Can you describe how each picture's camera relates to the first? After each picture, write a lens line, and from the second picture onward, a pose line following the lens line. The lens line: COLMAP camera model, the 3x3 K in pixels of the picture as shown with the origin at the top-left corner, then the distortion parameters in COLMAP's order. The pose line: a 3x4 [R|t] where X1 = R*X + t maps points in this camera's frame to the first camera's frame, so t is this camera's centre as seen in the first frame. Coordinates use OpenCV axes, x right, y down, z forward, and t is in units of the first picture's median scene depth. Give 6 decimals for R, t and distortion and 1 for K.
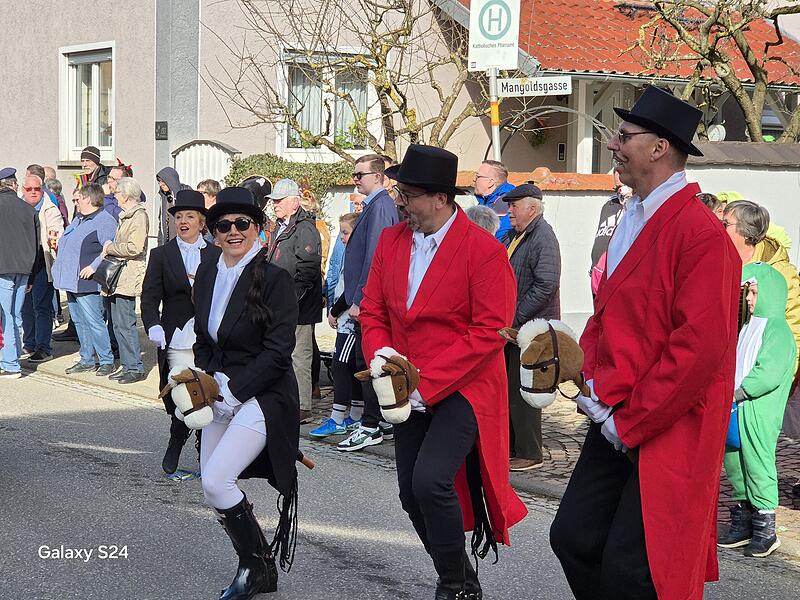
lens RADIAL K [[1630.3, 0, 377.6], [0, 1630.3, 299.2], [0, 0, 1]] dist [-0.013313, 0.536406]
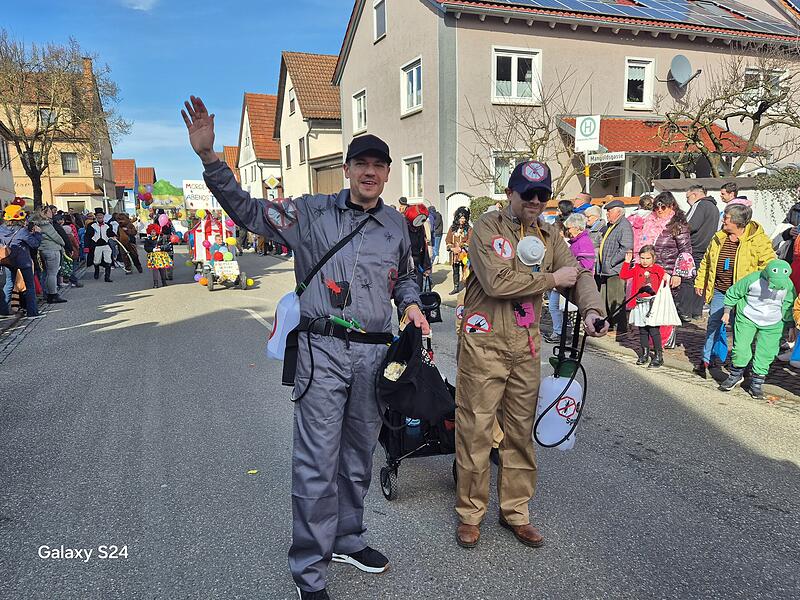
lens RADIAL K [[608.3, 0, 398.7], [0, 608.3, 307.6], [0, 0, 1]] dist [0.101807, -0.097319]
pose [[0.975454, -0.004130, -0.220164, 0.005011], [0.022554, 0.996440, 0.081233, -0.003210], [0.219044, -0.084204, 0.972075, 0.100644]]
